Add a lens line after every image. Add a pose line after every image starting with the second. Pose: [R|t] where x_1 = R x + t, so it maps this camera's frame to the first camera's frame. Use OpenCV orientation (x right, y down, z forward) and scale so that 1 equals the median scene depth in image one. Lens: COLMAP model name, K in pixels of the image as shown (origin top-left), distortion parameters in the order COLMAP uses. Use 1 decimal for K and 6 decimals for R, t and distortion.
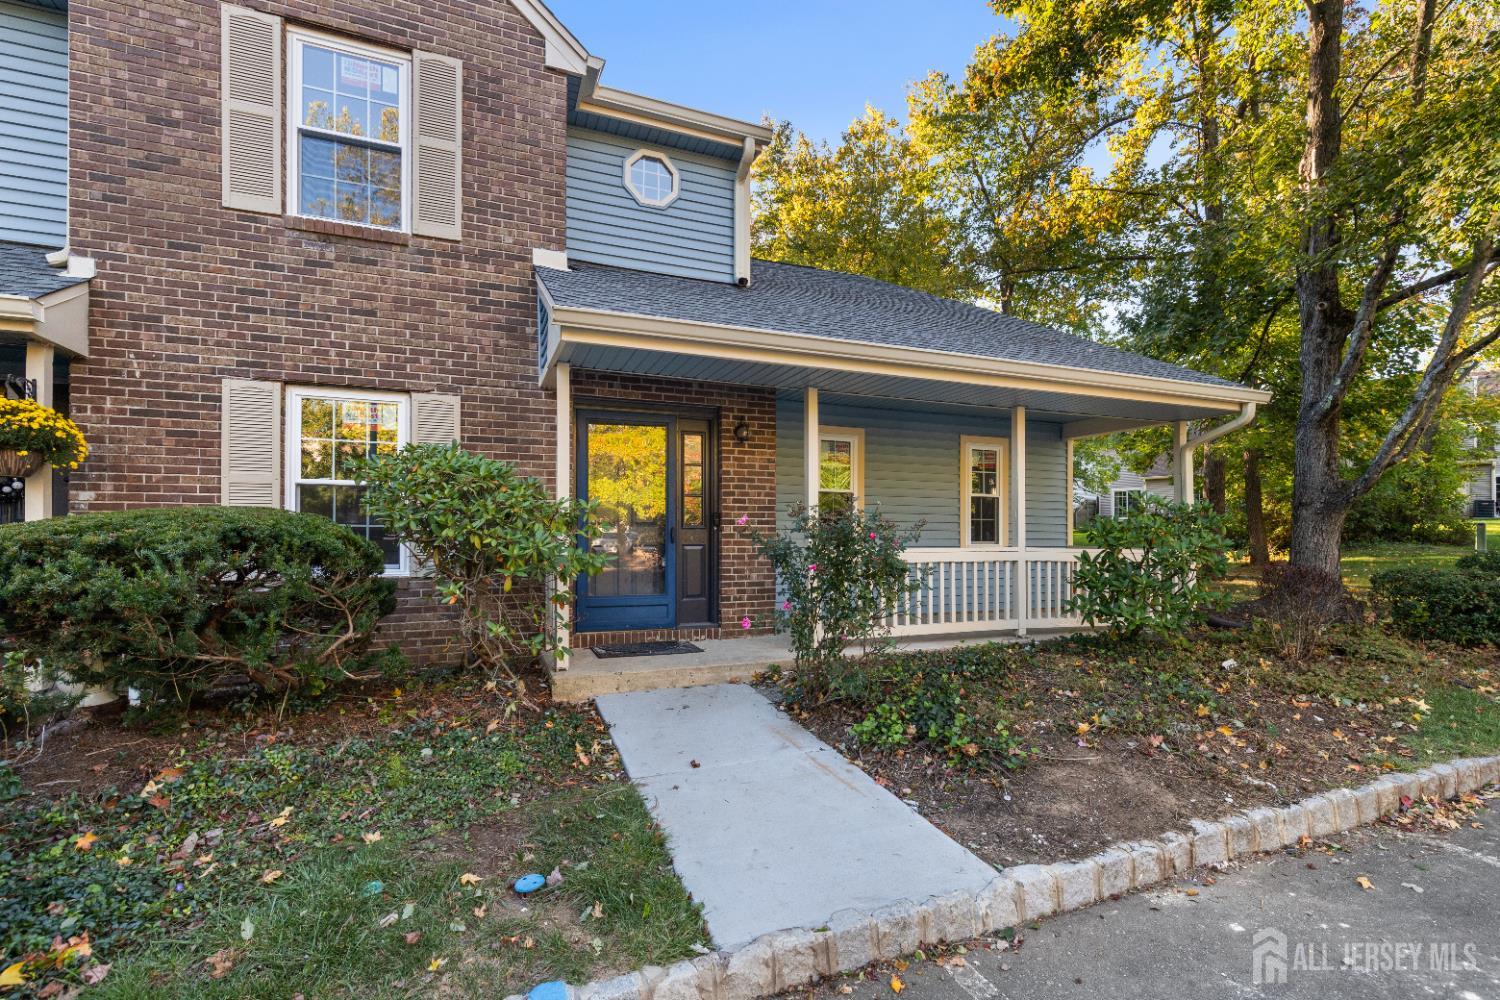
lens RADIAL K [[708.9, 0, 740.8], [0, 708.9, 530.2], [0, 0, 1]] dist [0.005378, 0.001099]
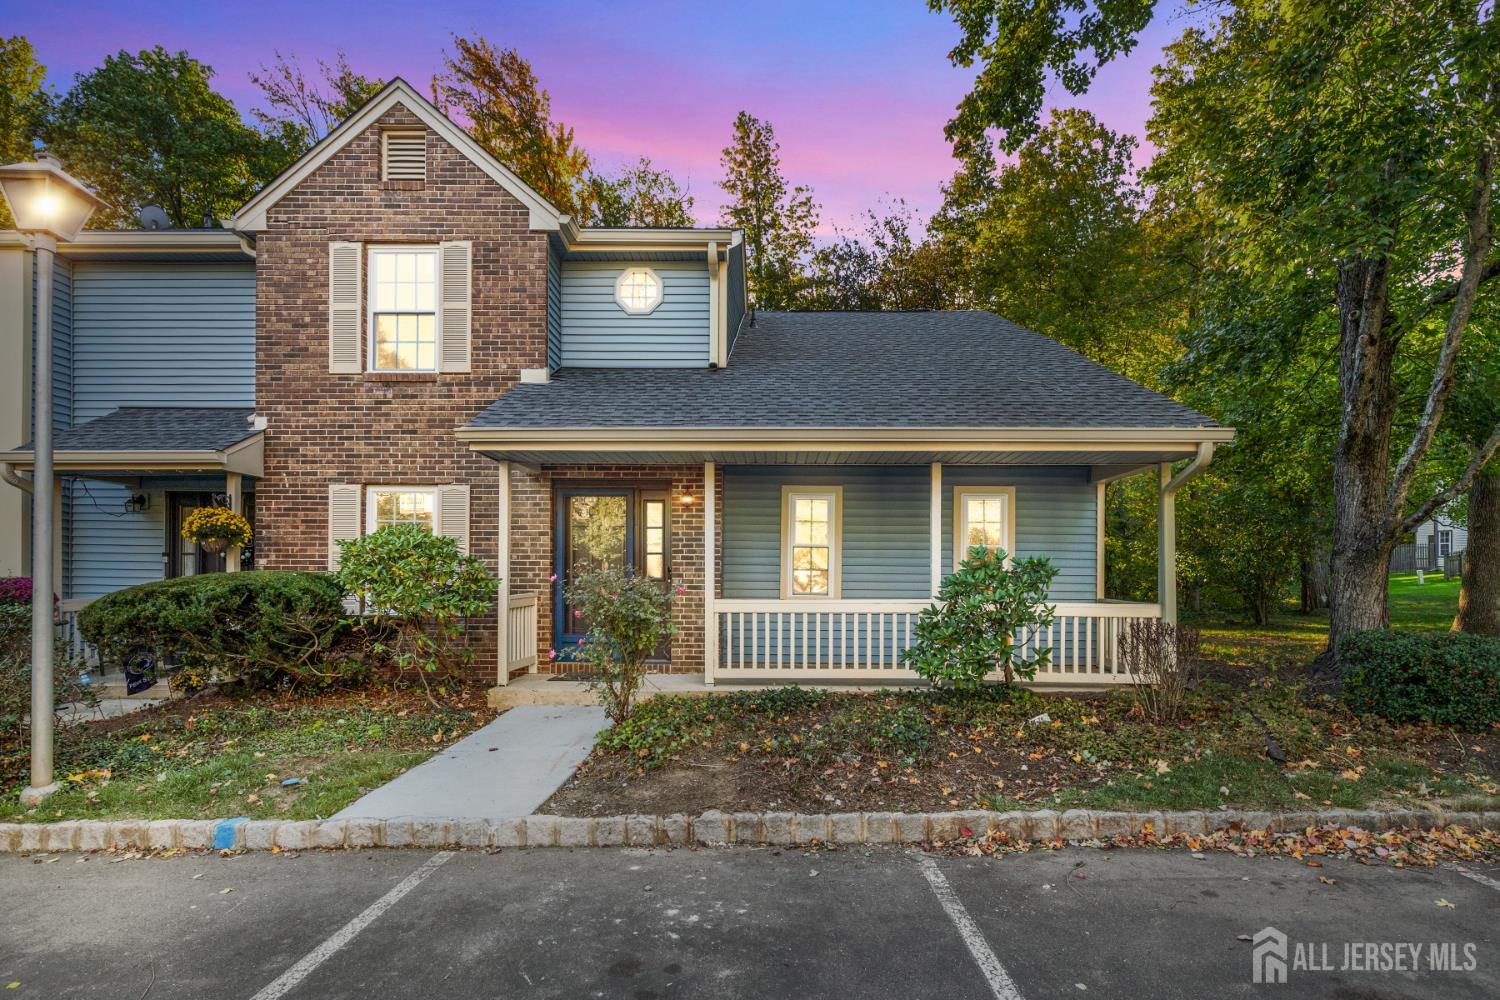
lens RADIAL K [[771.8, 0, 756.4], [0, 771.8, 576.5], [0, 0, 1]] dist [0.002074, -0.000522]
pose [[0.915691, -0.000103, -0.401883, 0.781530], [0.000571, 0.999999, 0.001045, -0.014041], [0.401883, -0.001187, 0.915690, -0.162046]]
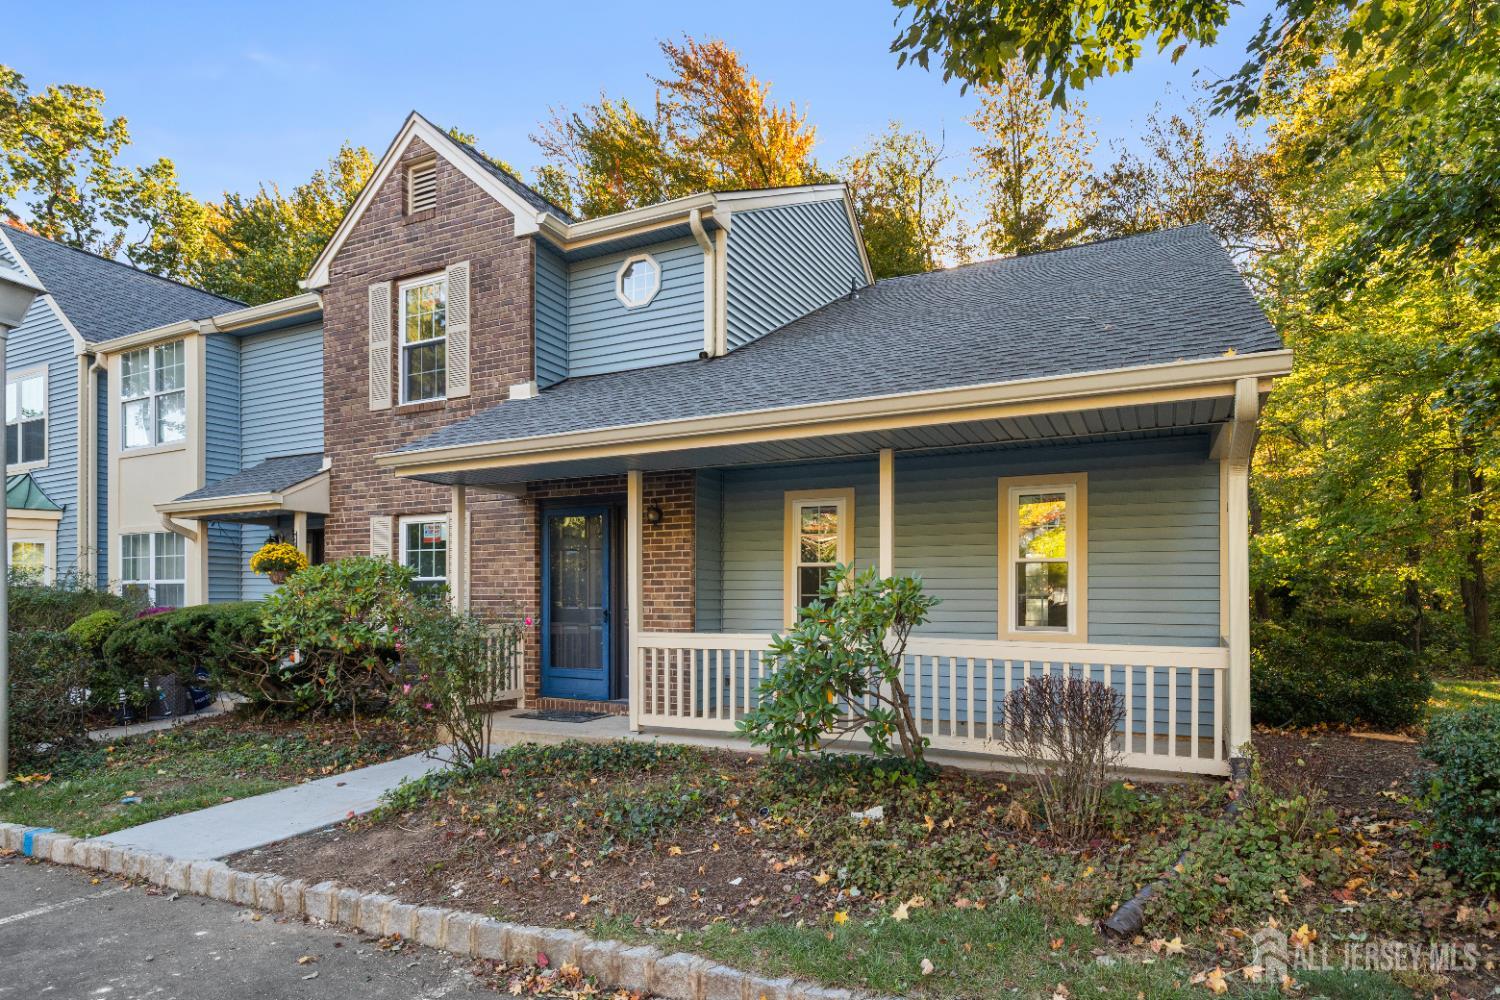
lens RADIAL K [[853.0, 0, 748.6], [0, 853.0, 602.5], [0, 0, 1]] dist [-0.000465, -0.000099]
pose [[0.647519, -0.002831, -0.762044, 1.278678], [0.007088, 0.999972, 0.002308, -0.018401], [0.762016, -0.006896, 0.647521, 0.390511]]
